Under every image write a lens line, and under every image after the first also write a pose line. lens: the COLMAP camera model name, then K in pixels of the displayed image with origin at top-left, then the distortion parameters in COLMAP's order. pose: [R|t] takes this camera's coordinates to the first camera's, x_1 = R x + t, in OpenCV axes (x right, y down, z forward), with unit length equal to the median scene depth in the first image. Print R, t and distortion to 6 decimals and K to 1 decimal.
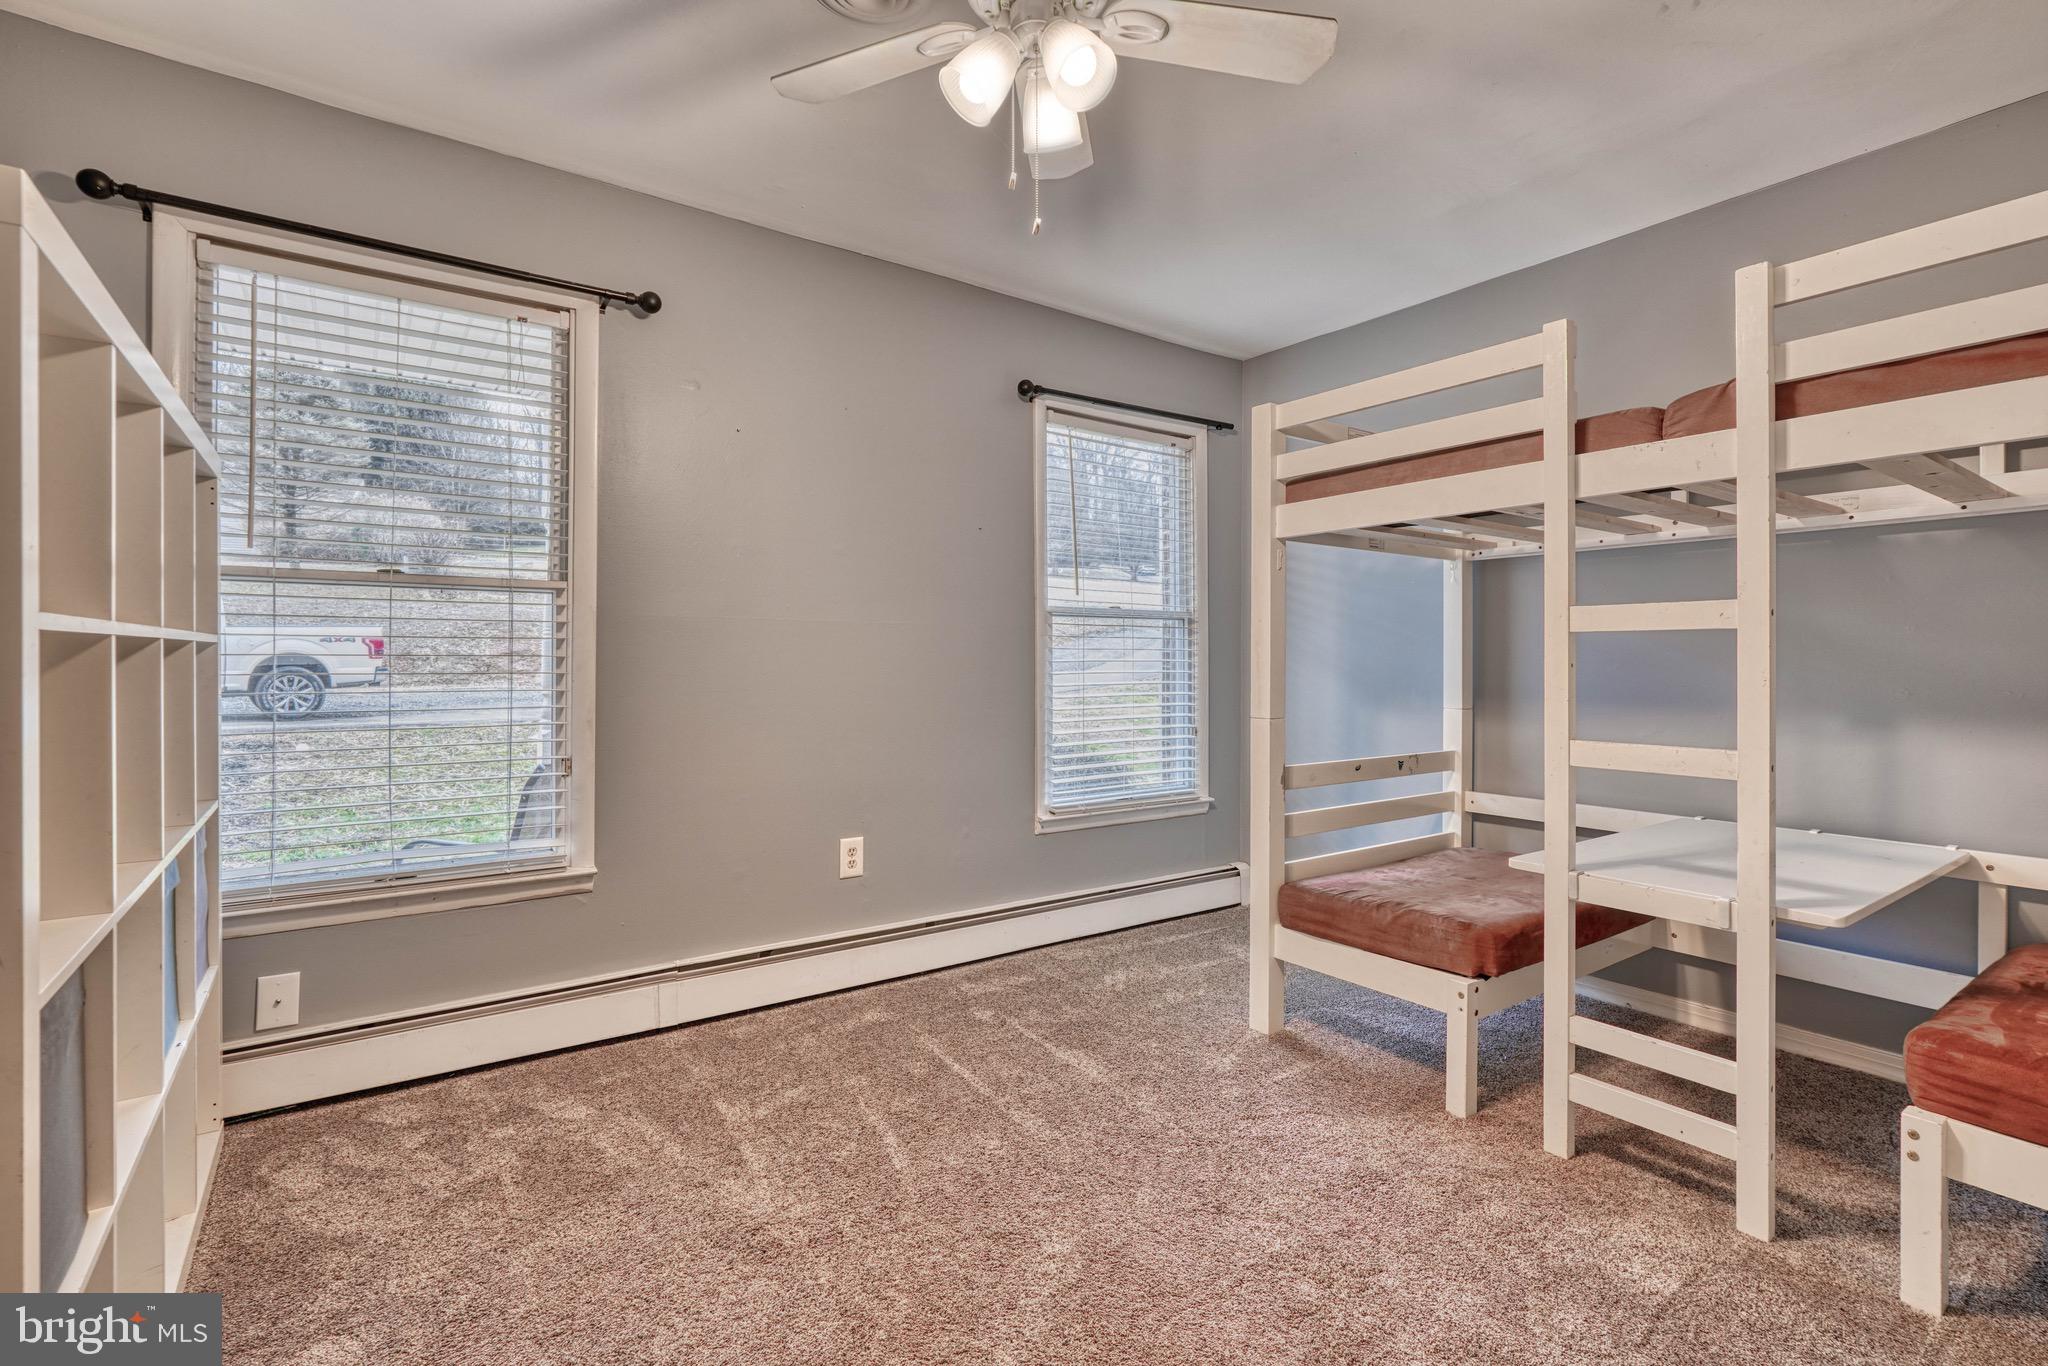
lens RADIAL K [[912.0, 0, 1015.7], [0, 912.0, 659.1], [0, 0, 1]] dist [-0.012297, 0.004395]
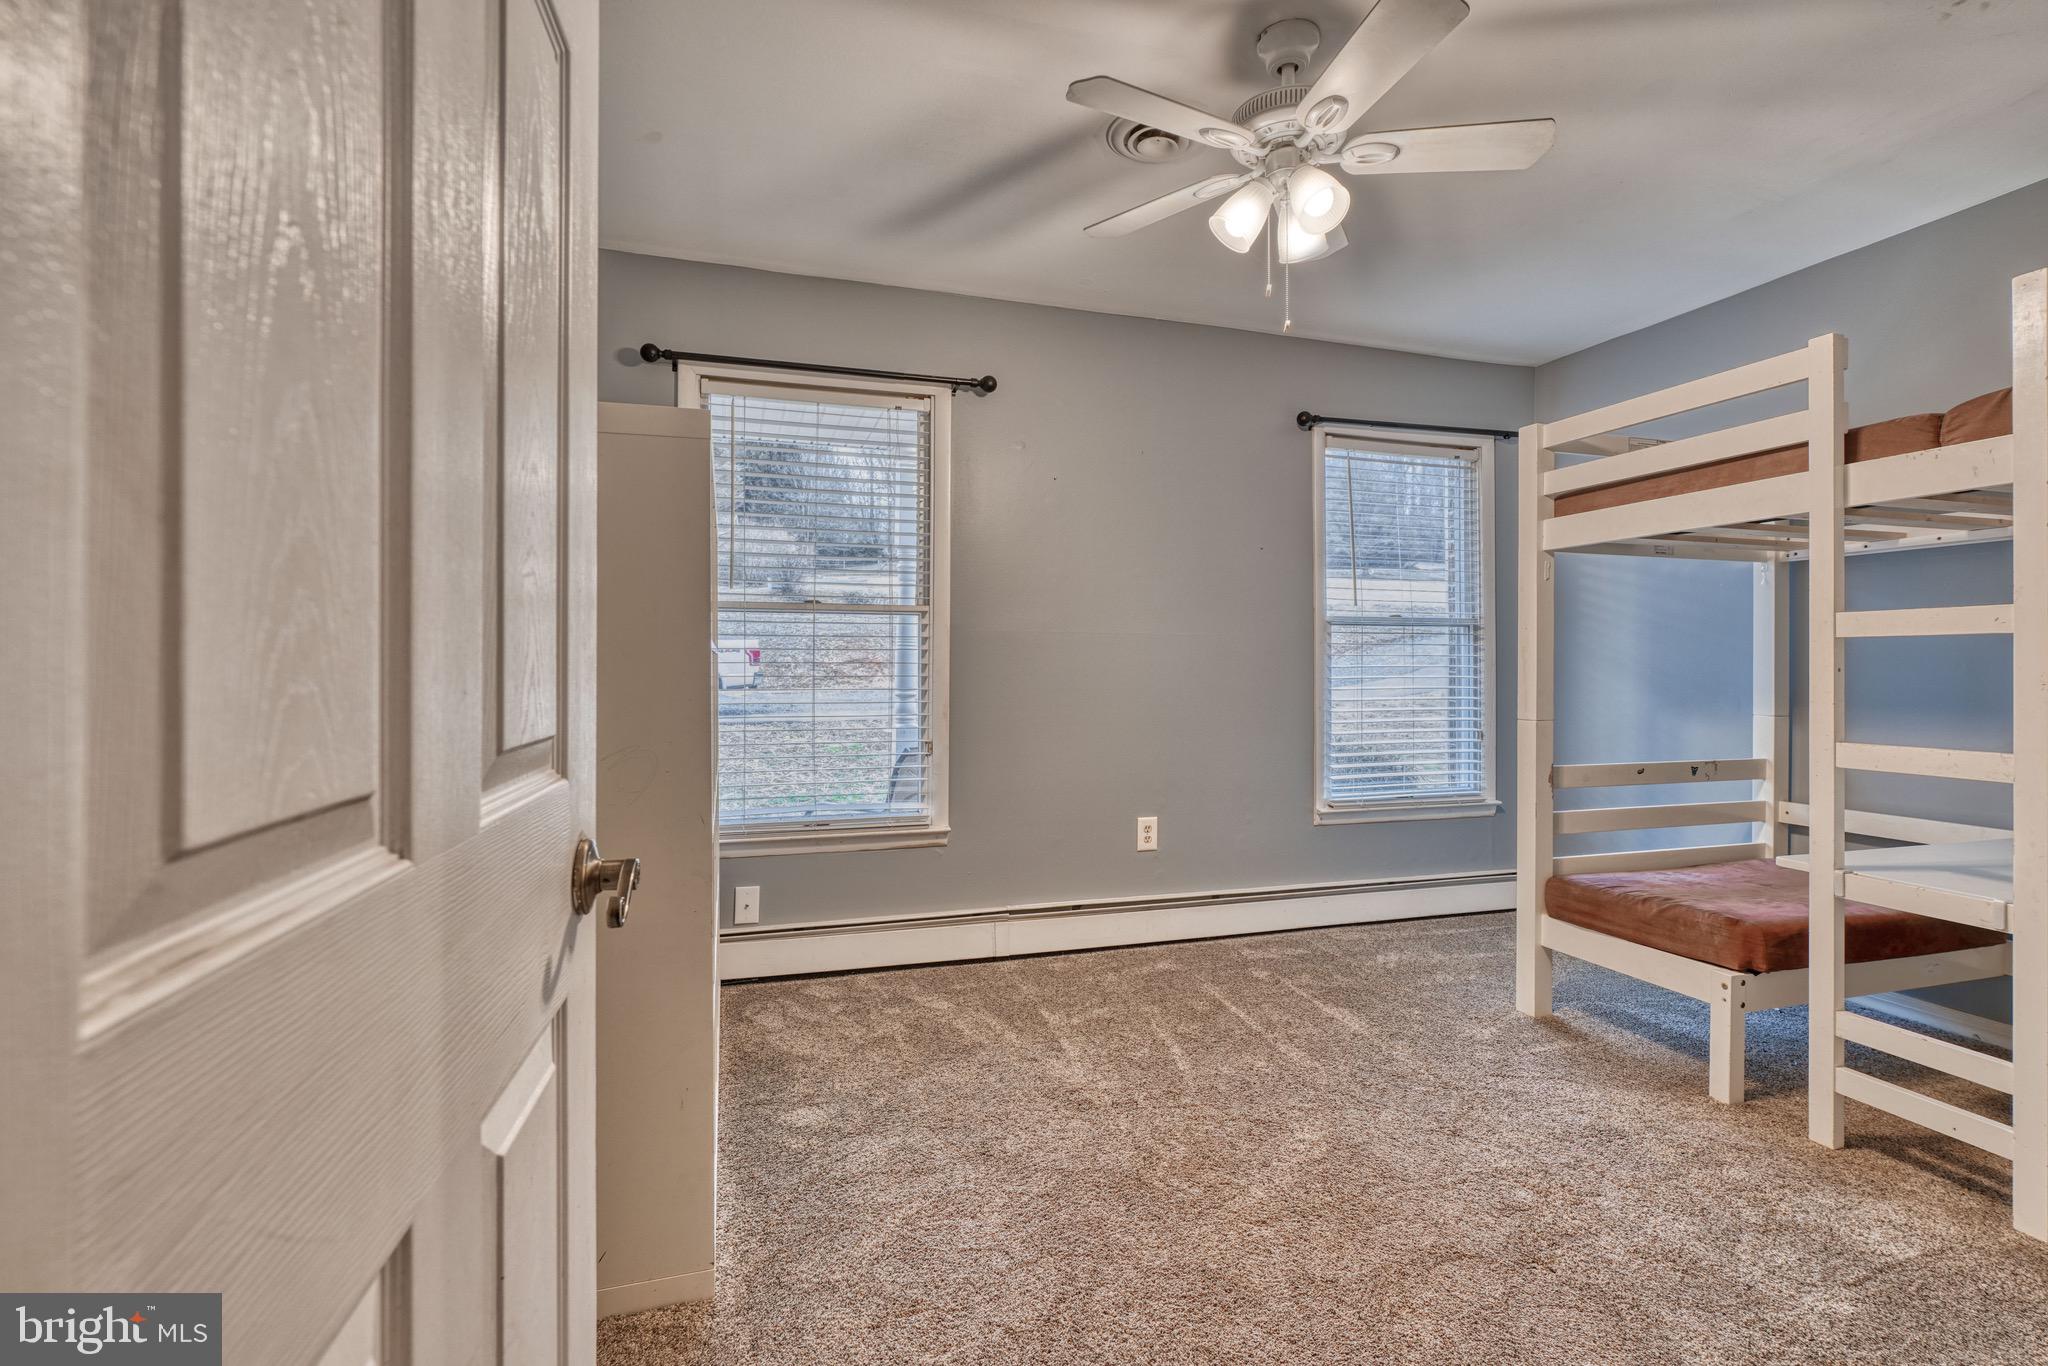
lens RADIAL K [[912.0, 0, 1017.4], [0, 912.0, 676.7], [0, 0, 1]] dist [-0.012297, 0.004395]
pose [[0.947936, 0.002232, -0.318452, 0.047424], [0.001515, 0.999933, 0.011518, 0.001316], [0.318456, -0.011400, 0.947869, -0.224364]]
